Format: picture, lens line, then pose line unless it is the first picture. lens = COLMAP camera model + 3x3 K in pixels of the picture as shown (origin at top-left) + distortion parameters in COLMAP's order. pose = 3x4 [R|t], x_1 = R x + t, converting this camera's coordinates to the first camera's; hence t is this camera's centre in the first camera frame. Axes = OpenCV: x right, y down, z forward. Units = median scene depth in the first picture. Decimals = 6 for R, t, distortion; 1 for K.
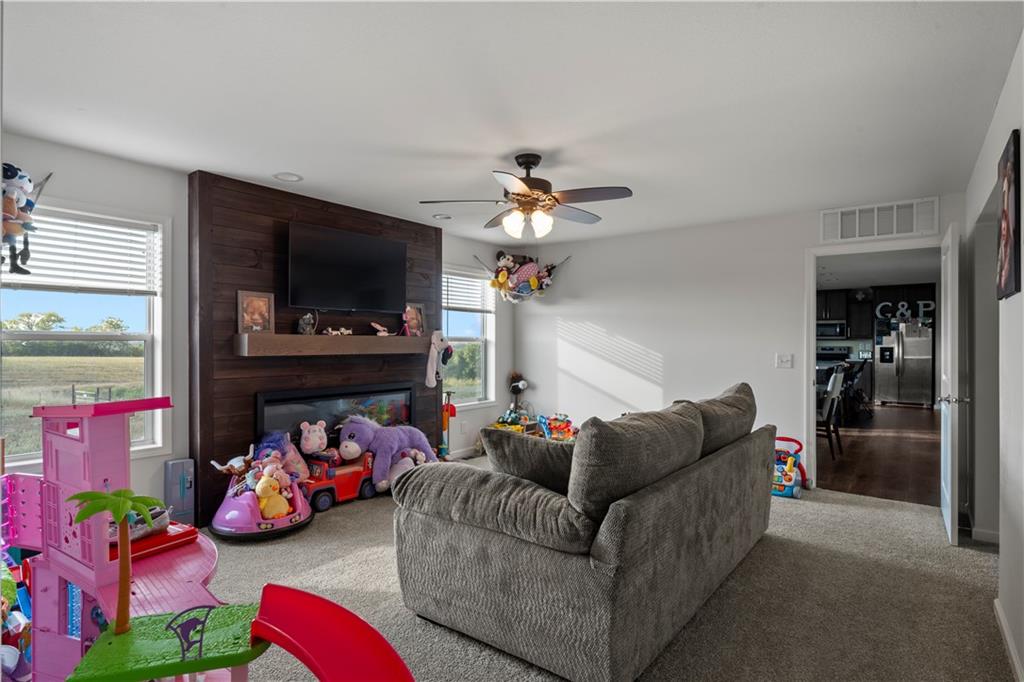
lens RADIAL K [[531.4, 0, 512.0], [0, 531.4, 341.0], [0, 0, 1]] dist [-0.003127, -0.000852]
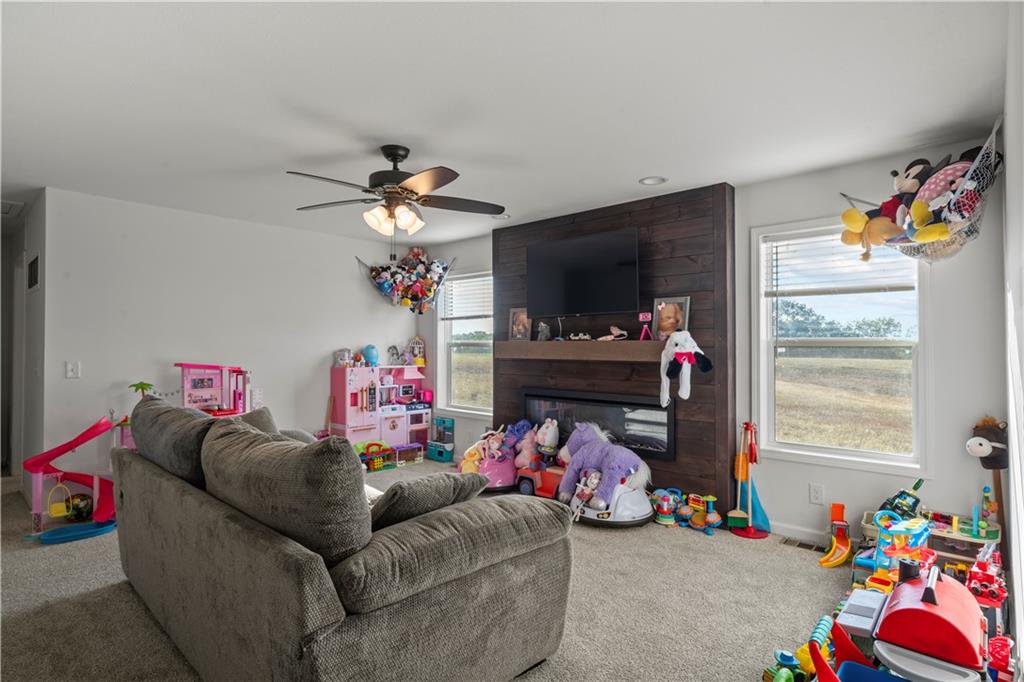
lens RADIAL K [[531.4, 0, 512.0], [0, 531.4, 341.0], [0, 0, 1]] dist [-0.003127, -0.000852]
pose [[-0.078283, -0.002378, -0.996928, 0.683954], [0.010213, 0.999943, -0.003188, -0.008227], [0.996879, -0.010431, -0.078255, 0.929842]]
